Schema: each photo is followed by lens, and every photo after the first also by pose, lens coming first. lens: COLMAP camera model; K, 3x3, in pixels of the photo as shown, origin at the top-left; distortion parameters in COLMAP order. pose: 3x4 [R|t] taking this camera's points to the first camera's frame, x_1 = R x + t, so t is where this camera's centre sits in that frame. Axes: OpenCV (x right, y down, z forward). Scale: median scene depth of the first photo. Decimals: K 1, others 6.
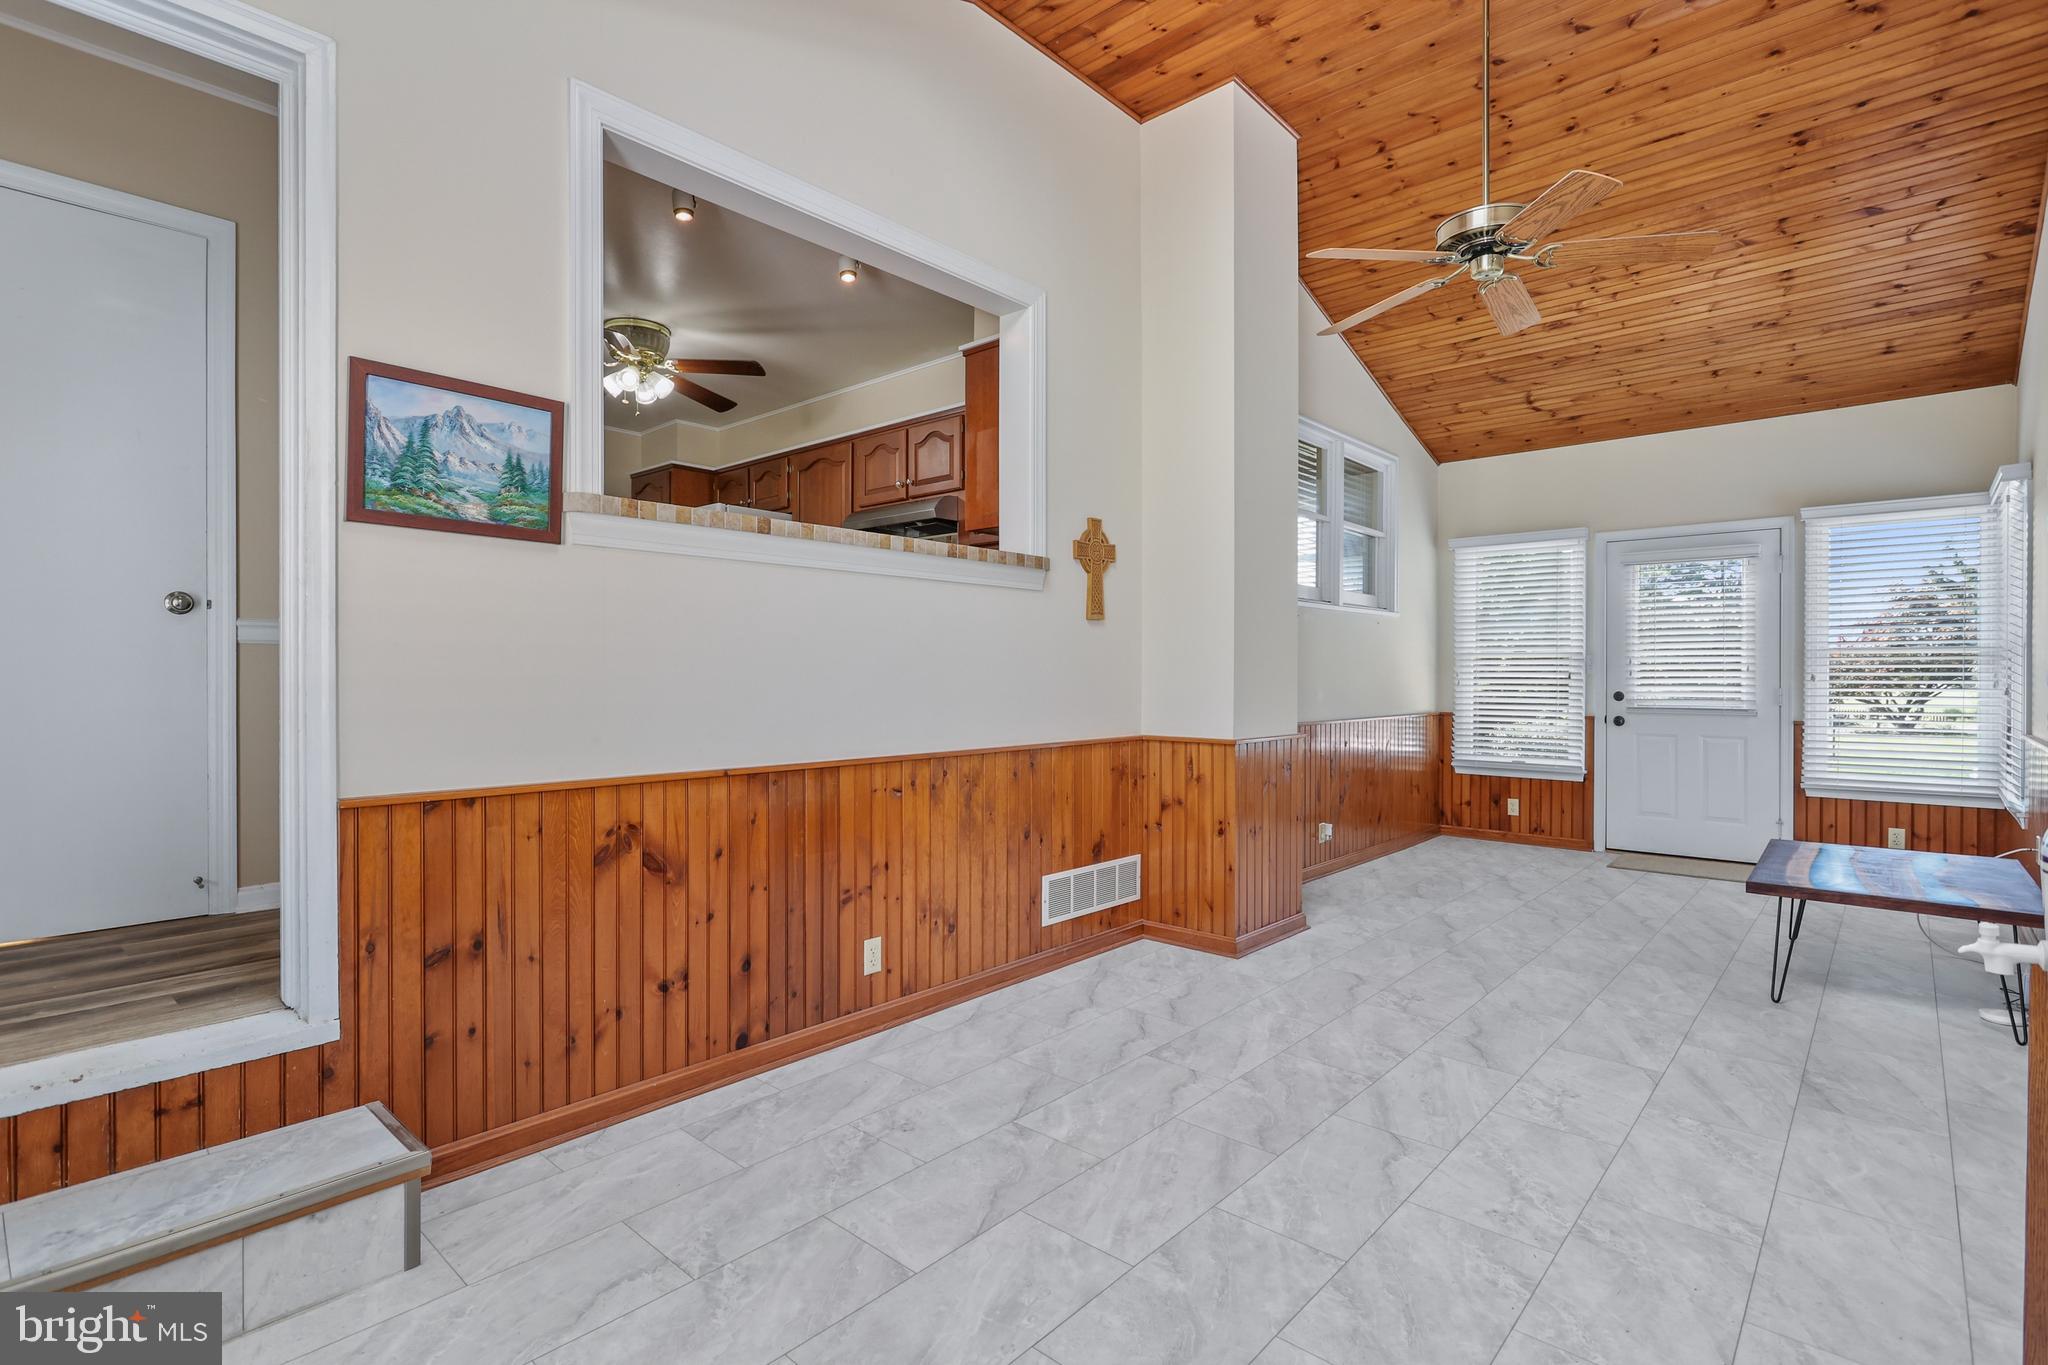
lens RADIAL K [[973.6, 0, 1024.7], [0, 973.6, 673.3], [0, 0, 1]] dist [-0.009262, 0.006420]
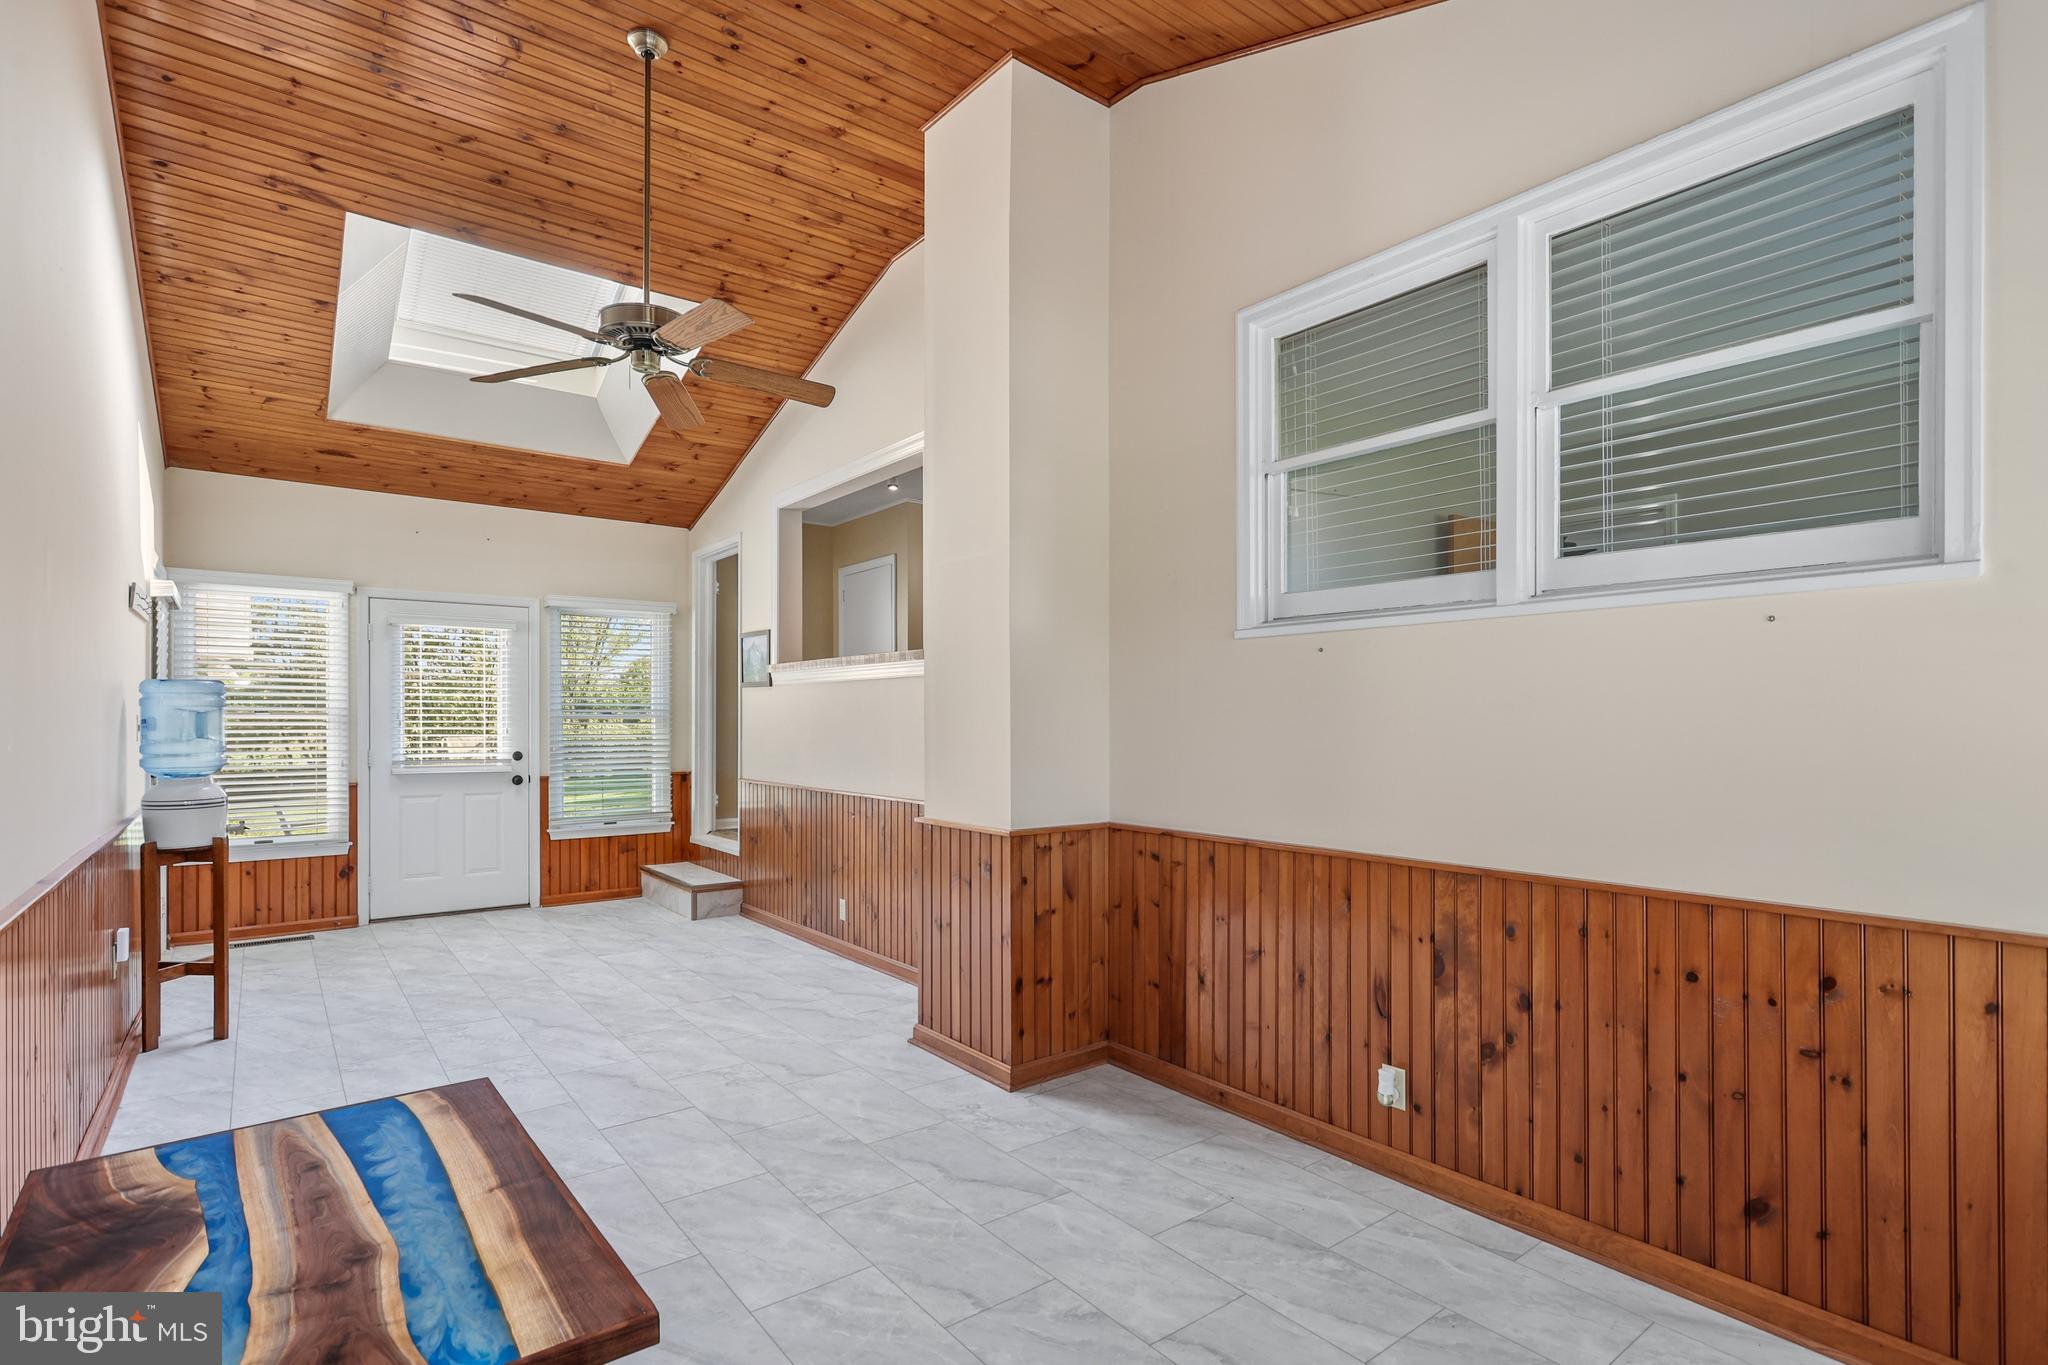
lens RADIAL K [[973.6, 0, 1026.4], [0, 973.6, 722.6], [0, 0, 1]] dist [-0.009262, 0.006420]
pose [[-0.168407, 0.000890, -0.985717, 1.624662], [0.000382, 1.000000, 0.000837, -0.038472], [0.985718, -0.000236, -0.168407, 1.793216]]
